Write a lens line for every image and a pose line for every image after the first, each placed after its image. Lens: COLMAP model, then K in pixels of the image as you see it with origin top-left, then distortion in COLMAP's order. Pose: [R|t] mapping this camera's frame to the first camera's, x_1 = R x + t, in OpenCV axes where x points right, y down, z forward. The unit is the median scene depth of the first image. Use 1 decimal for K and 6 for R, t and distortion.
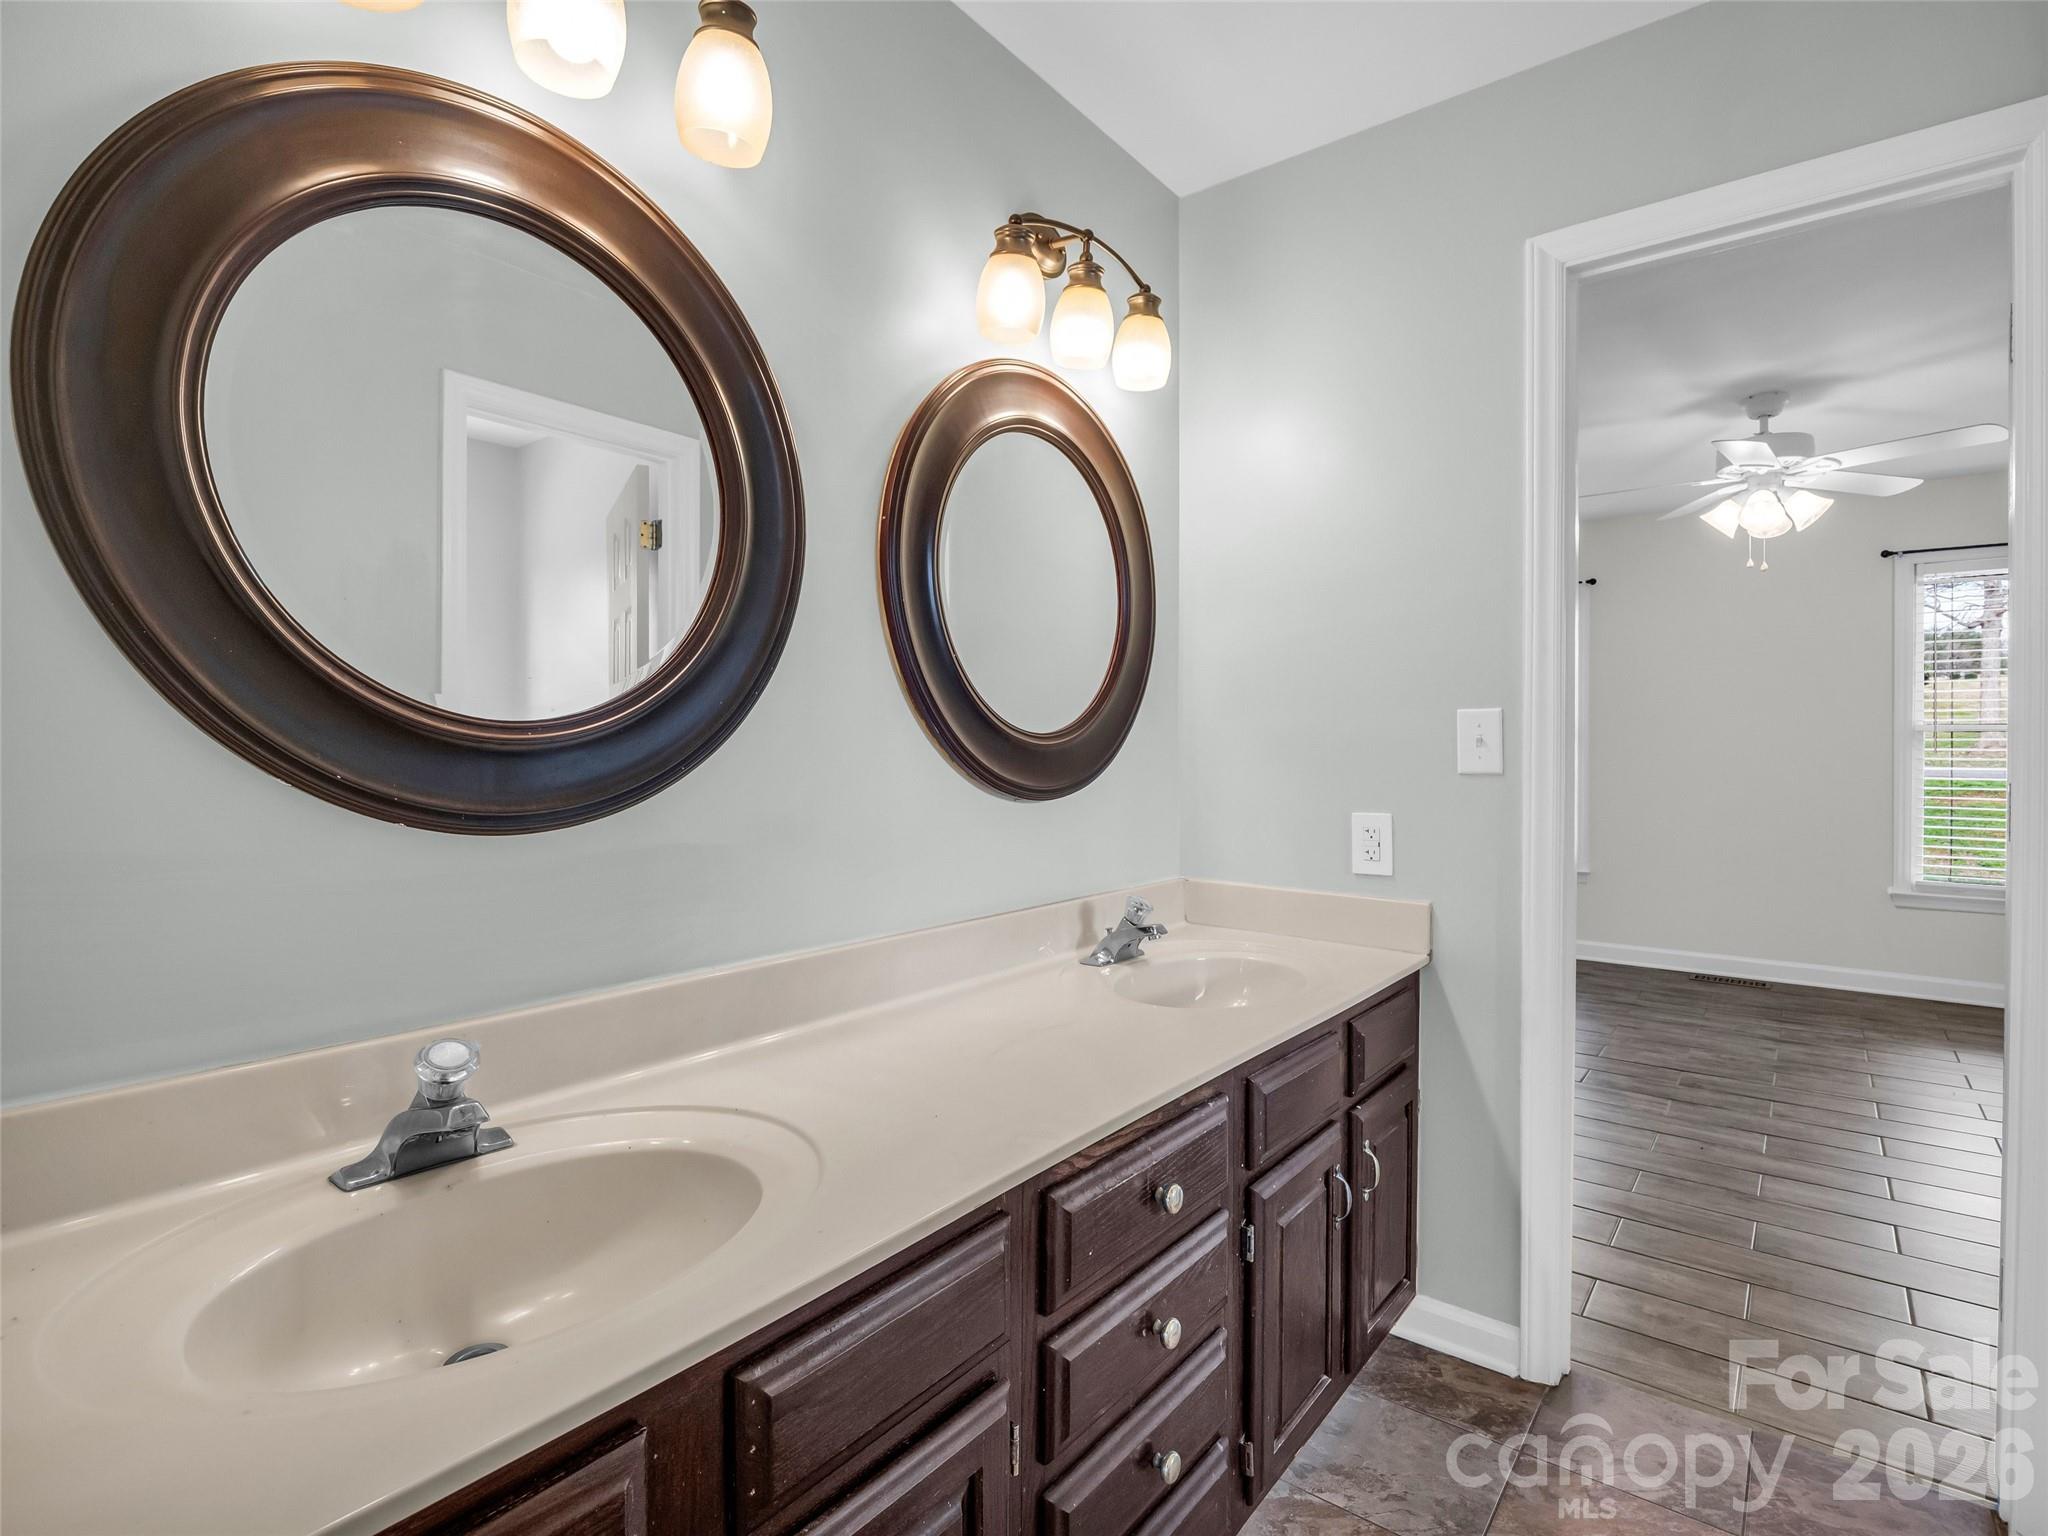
lens RADIAL K [[1001.5, 0, 1022.1], [0, 1001.5, 761.3], [0, 0, 1]] dist [-0.007870, -0.002319]
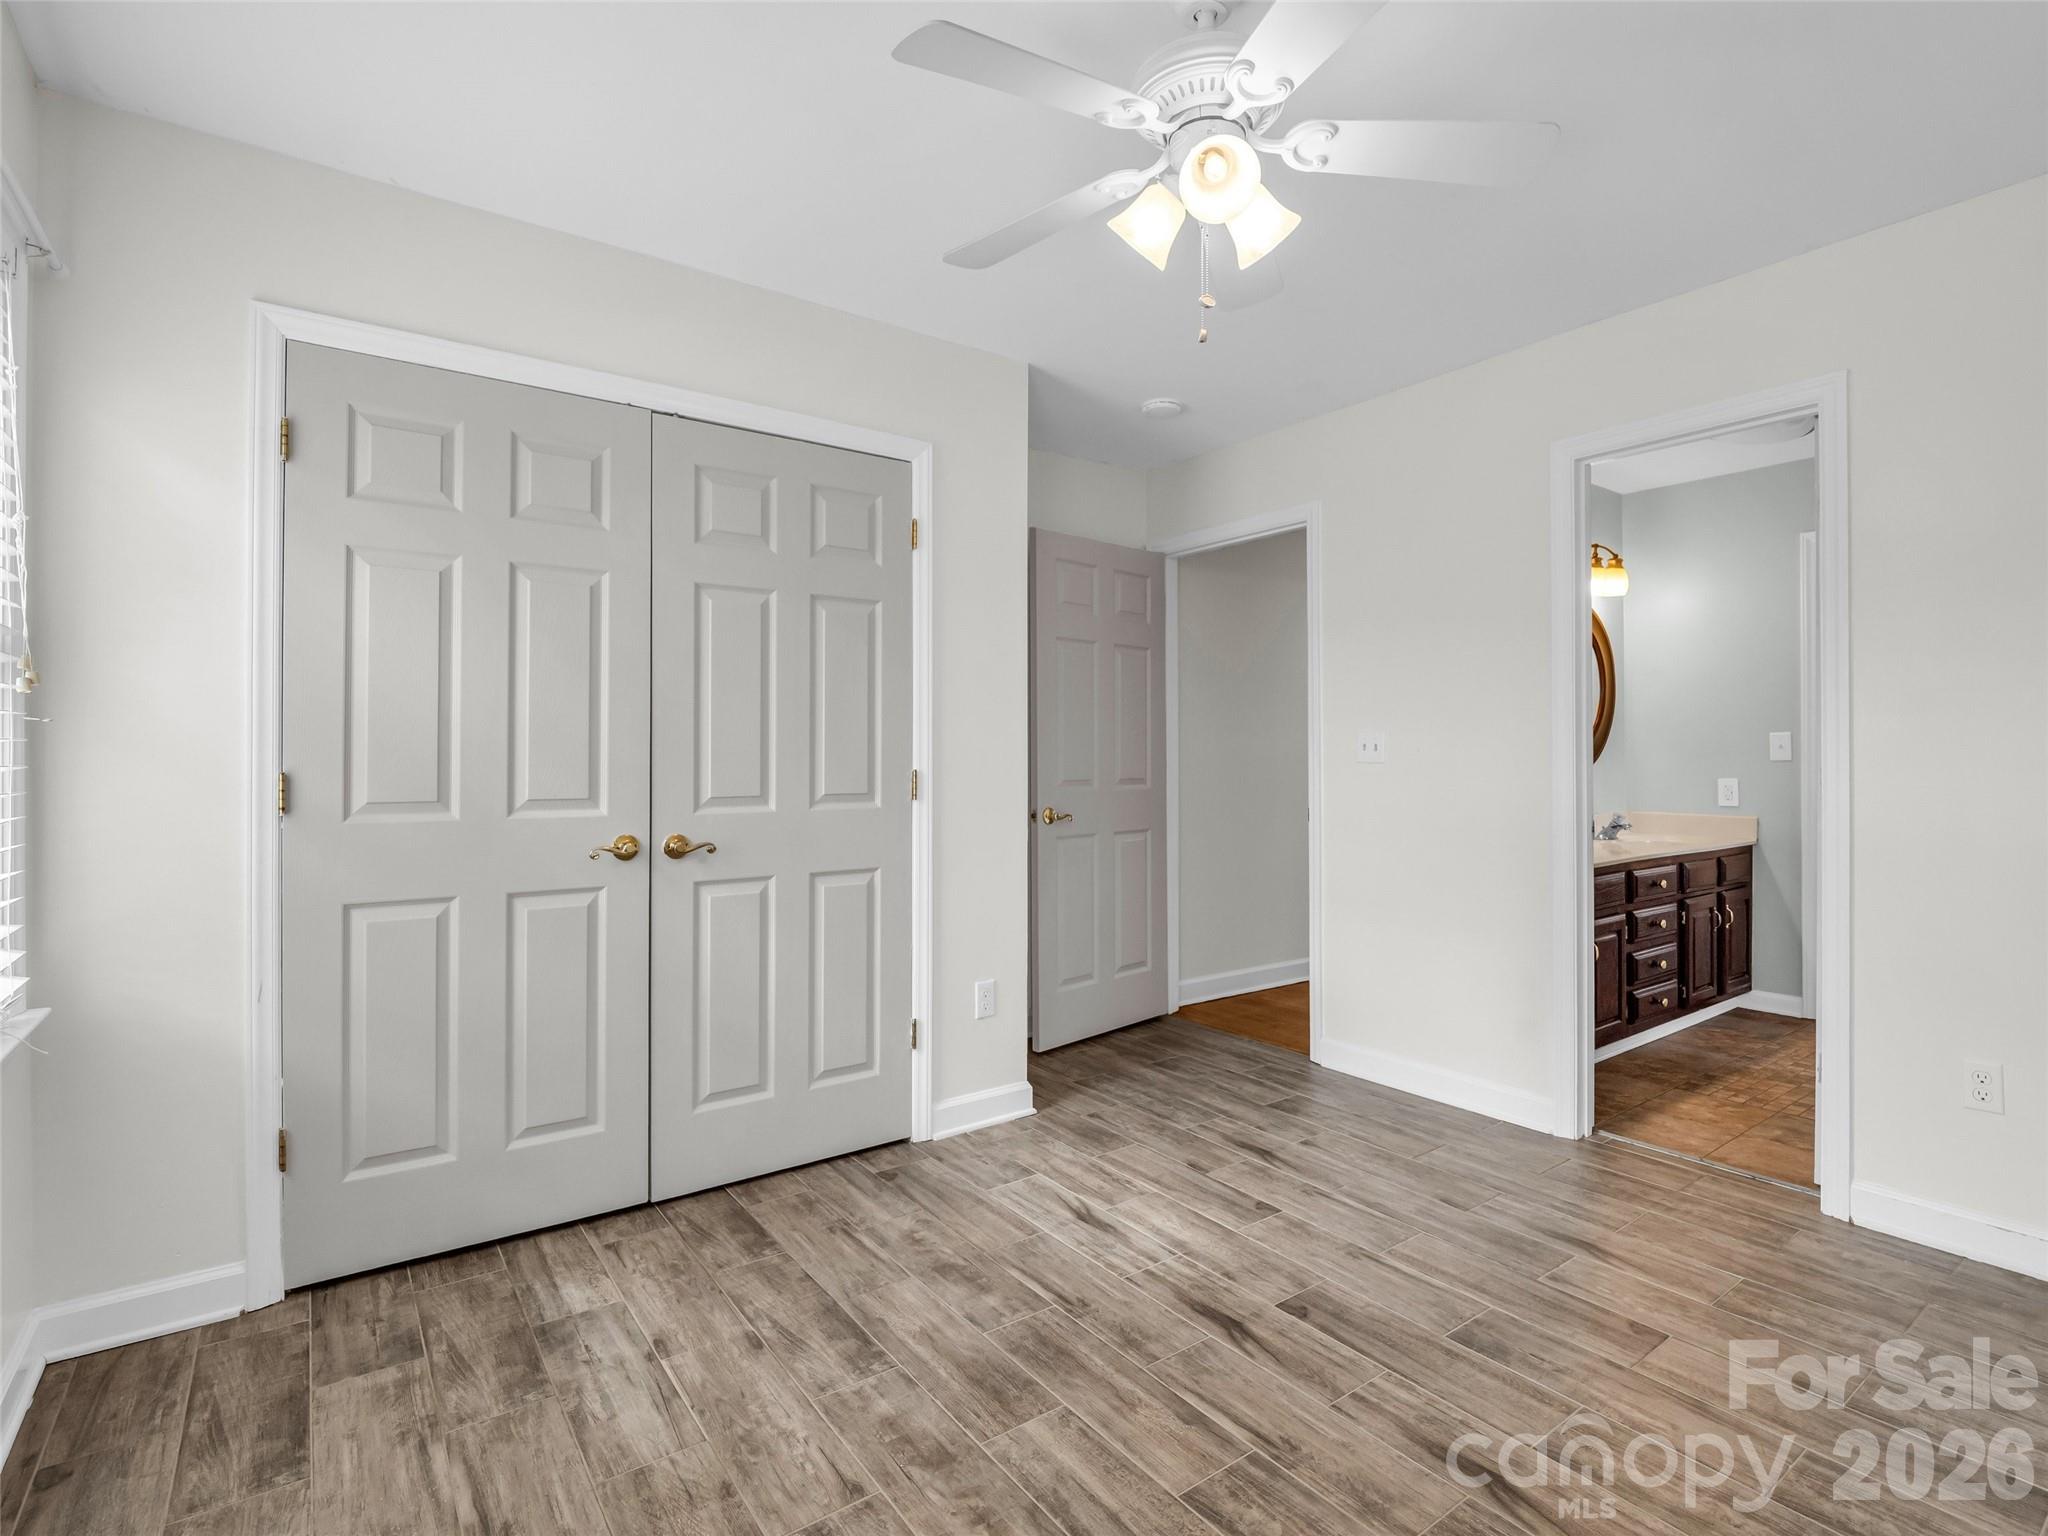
lens RADIAL K [[1001.5, 0, 1017.8], [0, 1001.5, 769.2], [0, 0, 1]] dist [-0.007870, -0.002319]
pose [[0.961838, -0.003382, -0.273600, -0.610528], [-0.000291, 0.999910, -0.013382, 0.062717], [0.273621, 0.012951, 0.961750, -1.695907]]
